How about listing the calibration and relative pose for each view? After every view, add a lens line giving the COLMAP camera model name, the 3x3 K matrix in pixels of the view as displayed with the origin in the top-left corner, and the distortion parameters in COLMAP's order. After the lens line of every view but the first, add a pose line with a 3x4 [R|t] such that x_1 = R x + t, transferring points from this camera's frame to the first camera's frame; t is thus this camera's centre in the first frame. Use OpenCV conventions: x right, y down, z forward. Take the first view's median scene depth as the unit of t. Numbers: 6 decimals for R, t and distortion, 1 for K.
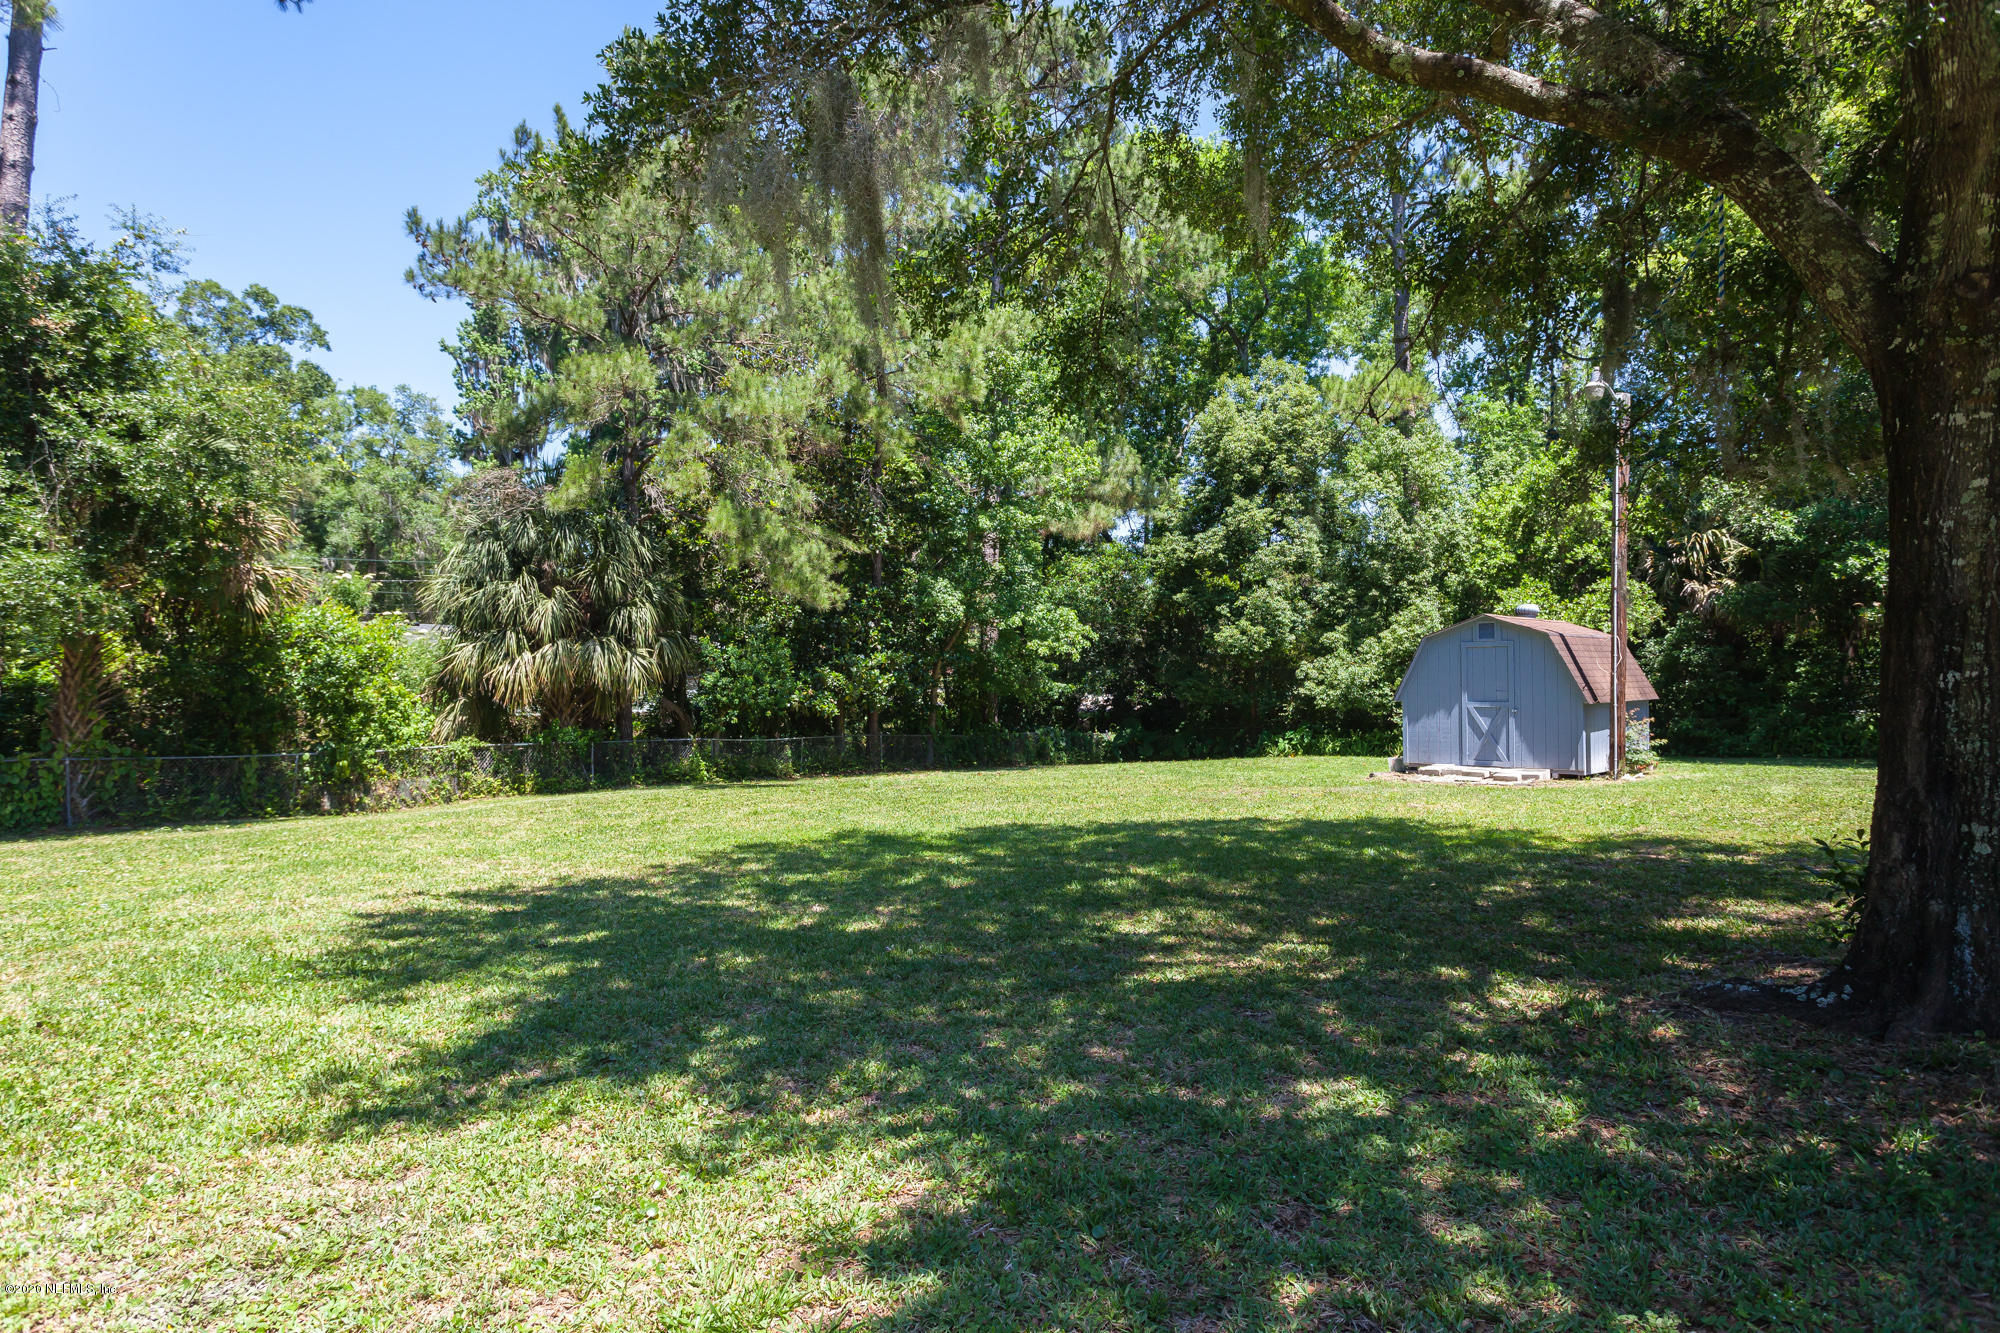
lens RADIAL K [[1110.9, 0, 1002.1], [0, 1110.9, 666.4], [0, 0, 1]] dist [-0.000477, 0.003474]
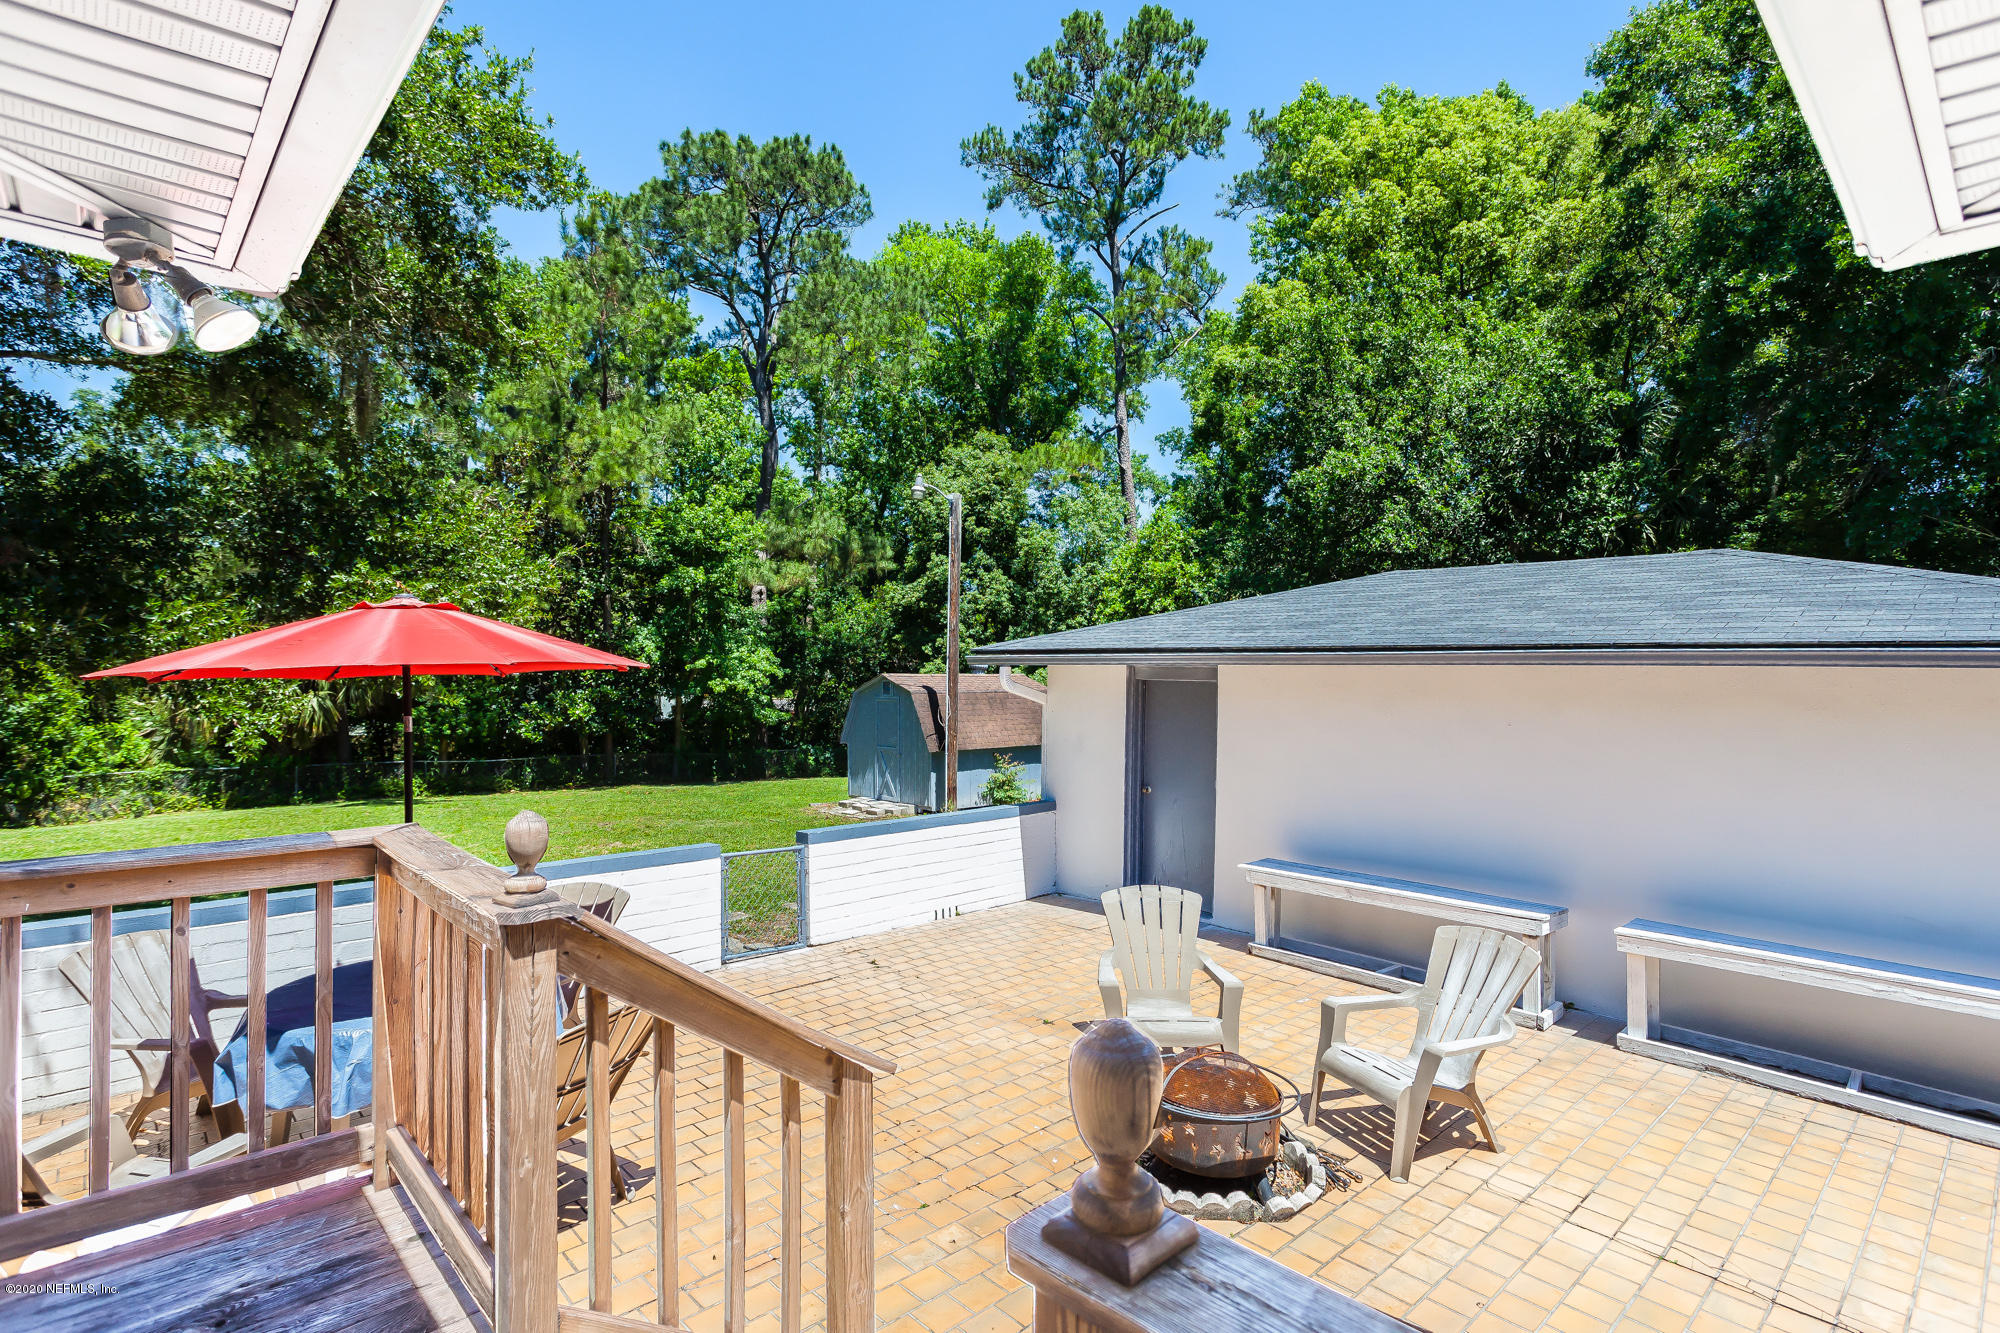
lens RADIAL K [[953.2, 0, 973.6], [0, 953.2, 678.9], [0, 0, 1]] dist [0.004662, 0.001891]
pose [[0.996824, 0.001076, -0.079631, 0.346586], [-0.000952, 0.999998, 0.001597, -0.022853], [0.079633, -0.001516, 0.996823, 0.003125]]
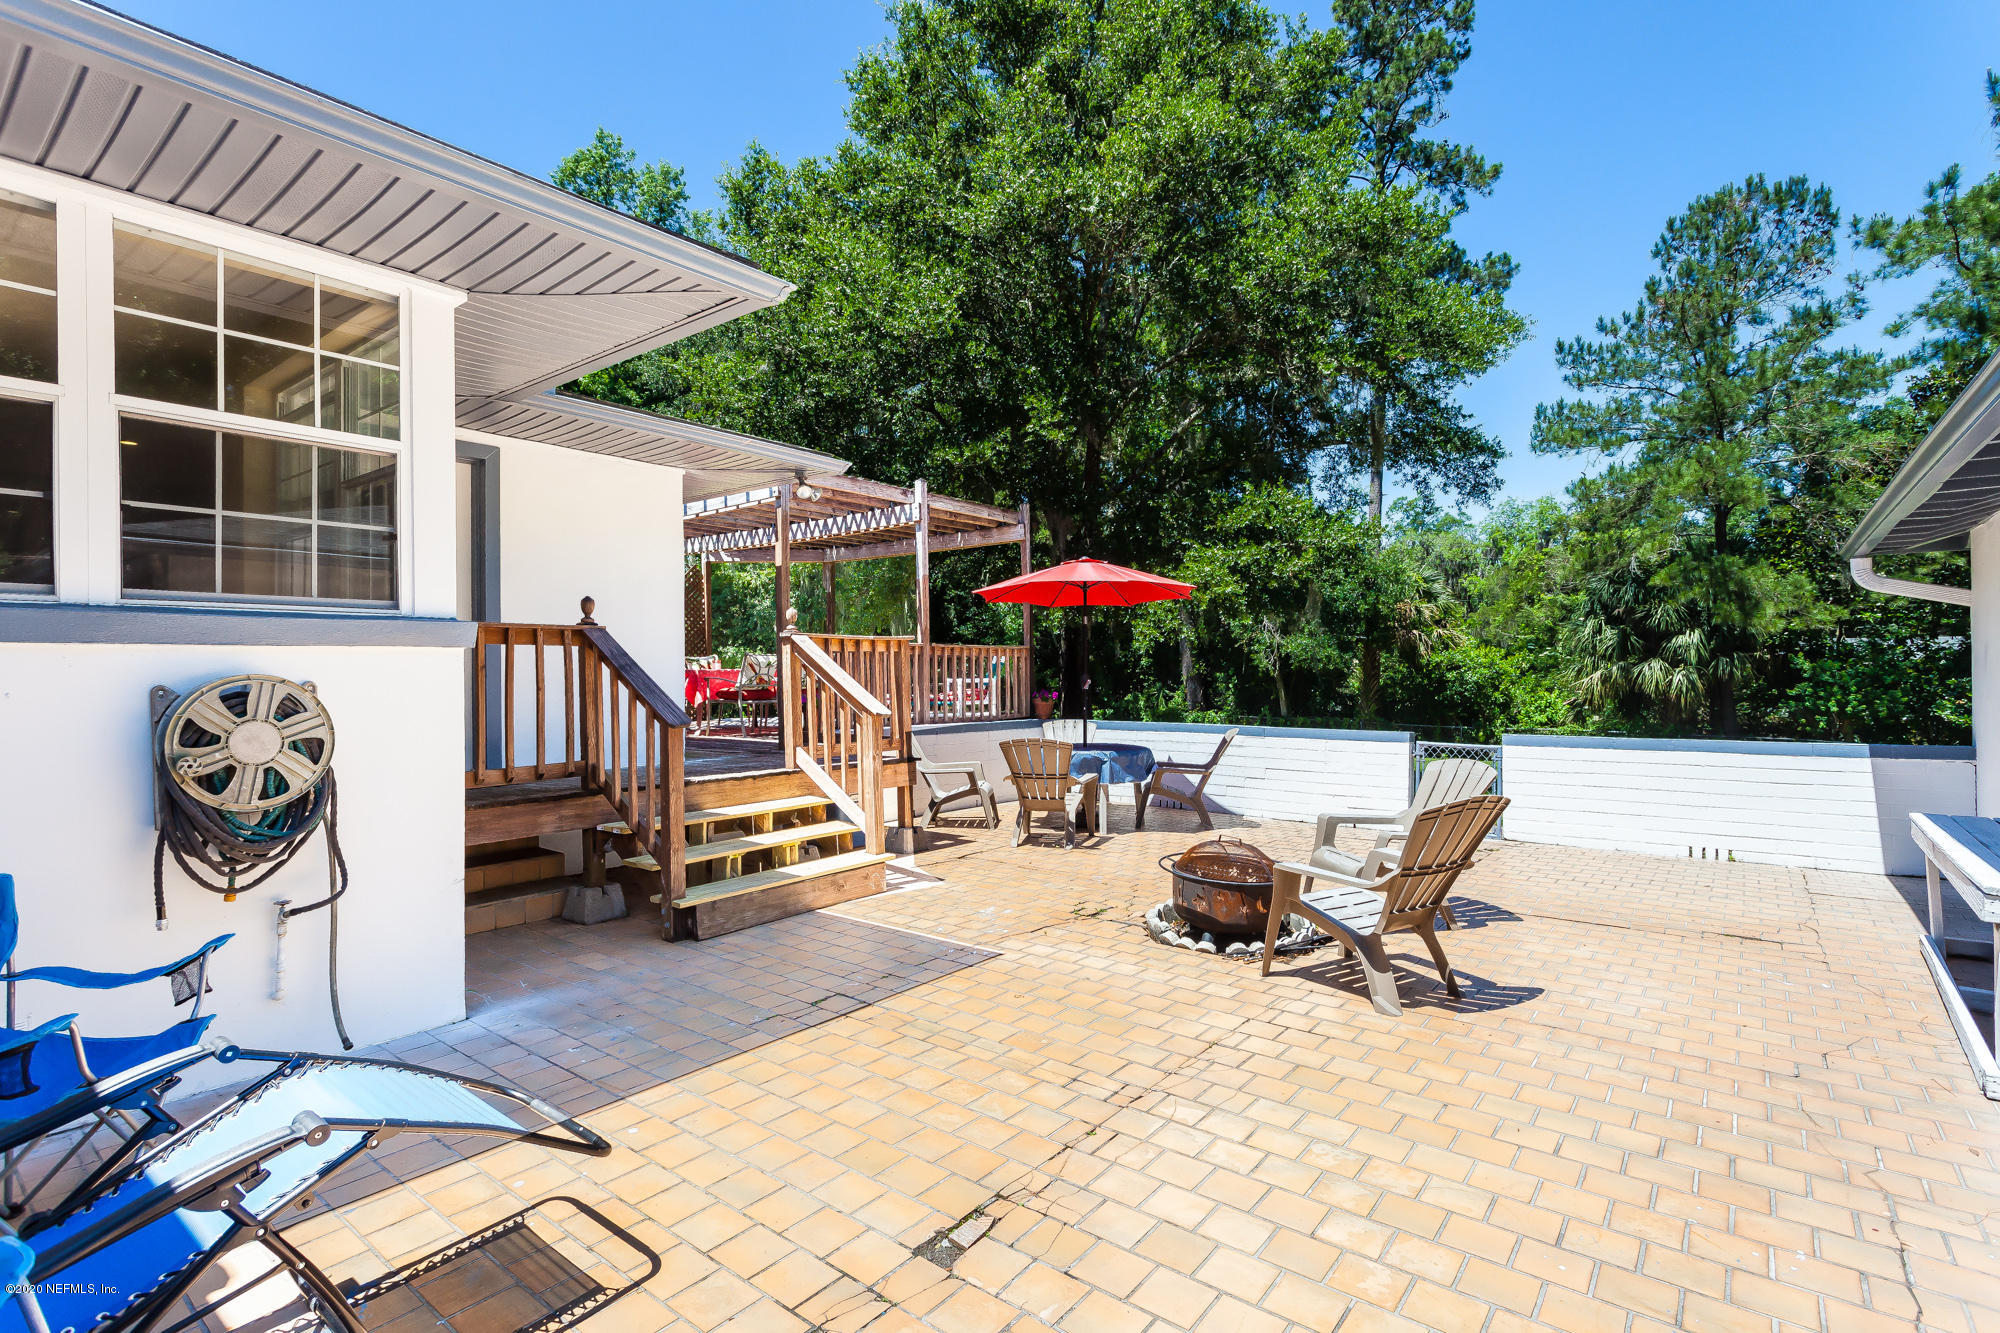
lens RADIAL K [[953.2, 0, 1003.3], [0, 953.2, 664.0], [0, 0, 1]] dist [0.004662, 0.001891]
pose [[0.082793, -0.013641, -0.996473, 0.504335], [-0.003879, 0.999894, -0.014010, 0.000057], [0.996559, 0.005025, 0.082731, 0.077753]]
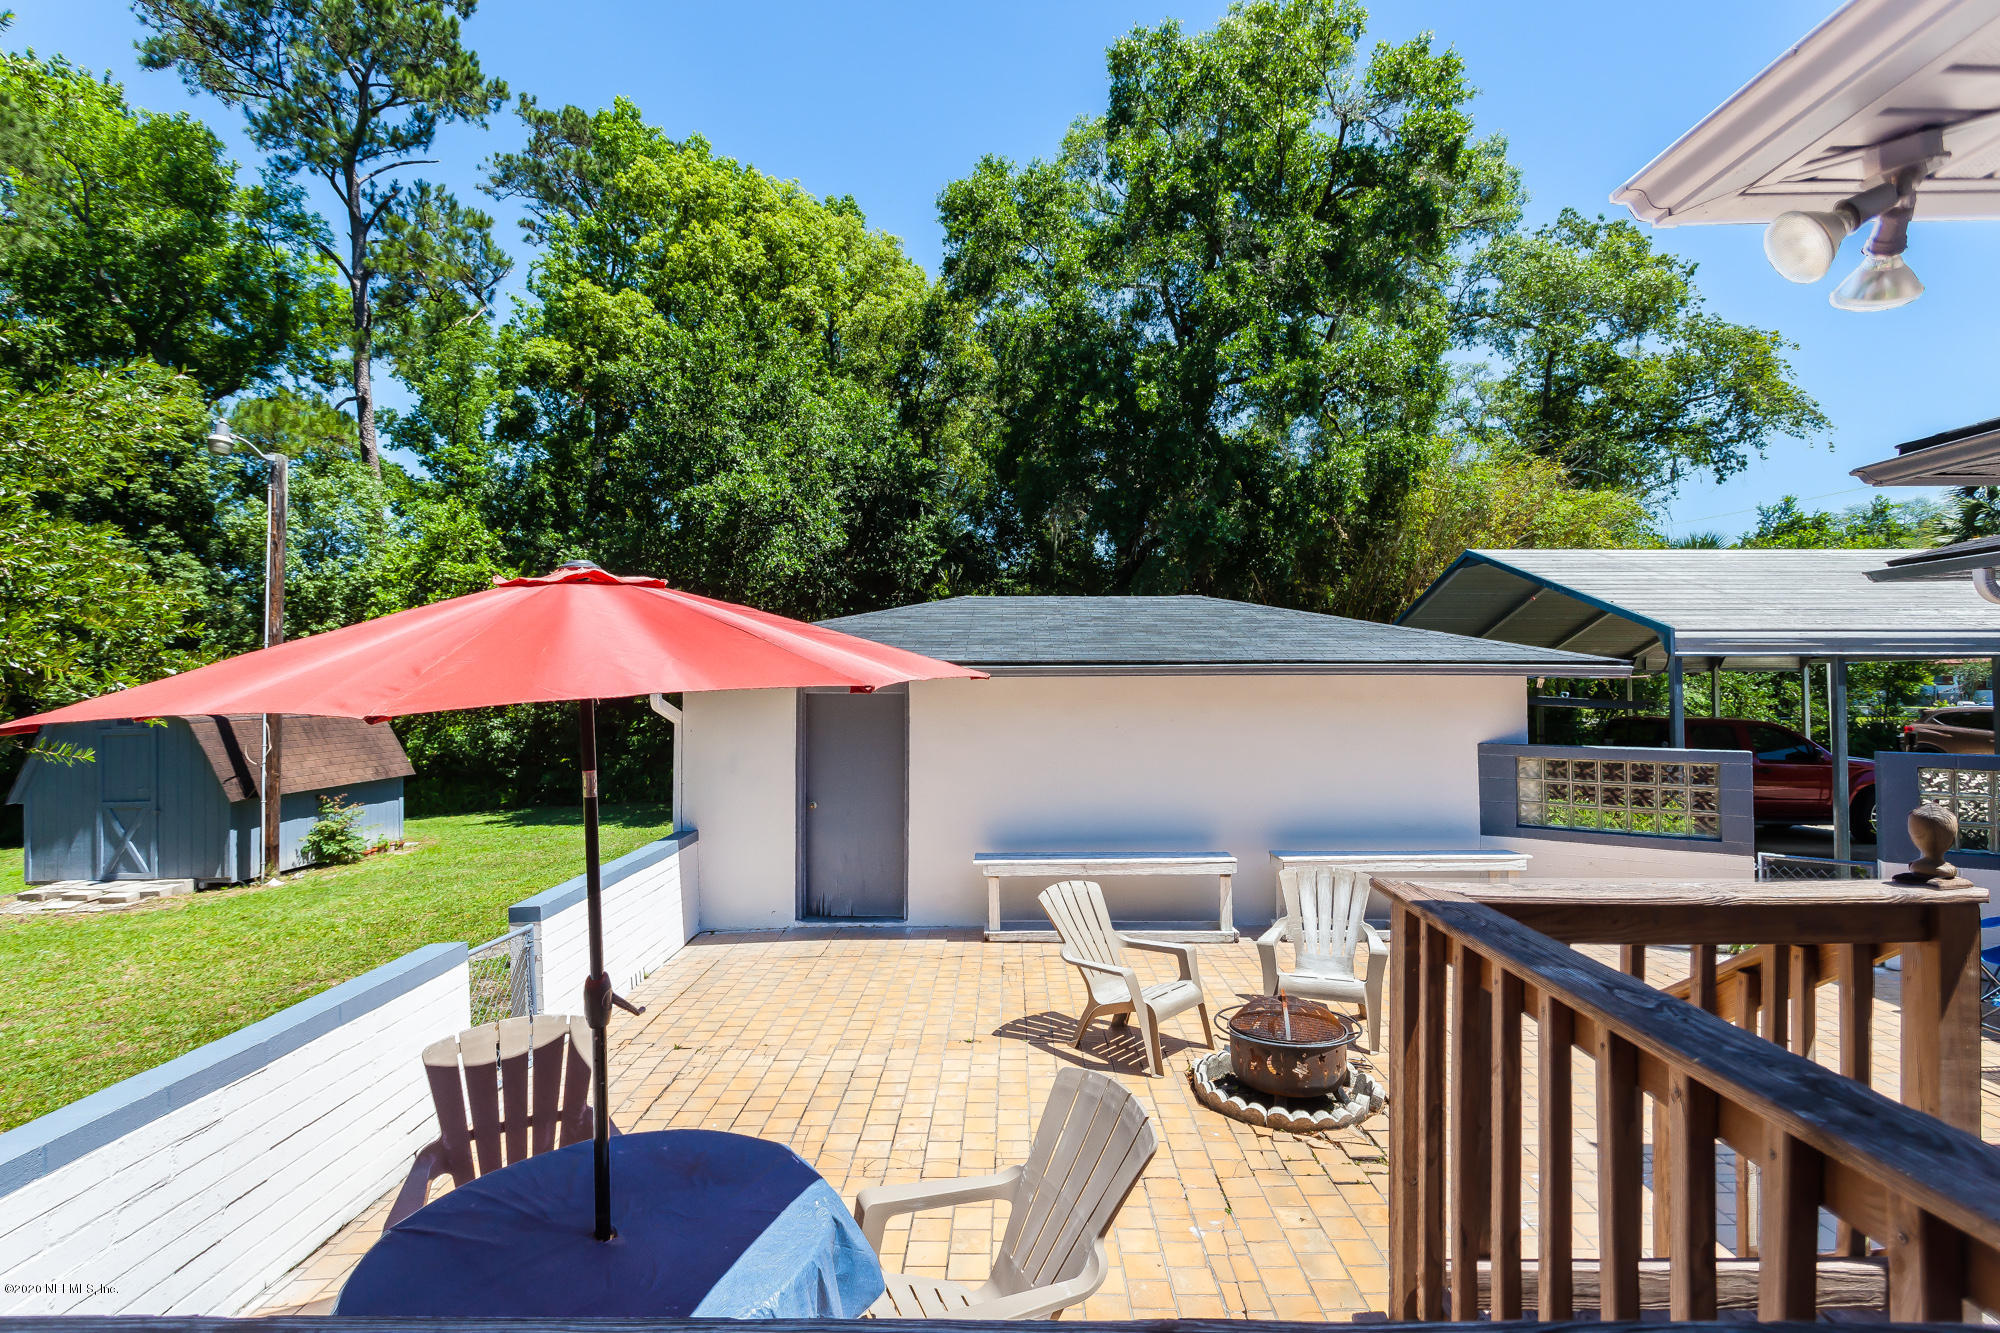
lens RADIAL K [[953.2, 0, 961.6], [0, 953.2, 671.1], [0, 0, 1]] dist [0.004662, 0.001891]
pose [[0.750671, -0.001212, 0.660675, 0.247045], [0.015192, 0.999766, -0.015427, -0.023430], [-0.660501, 0.021618, 0.750514, 0.043397]]
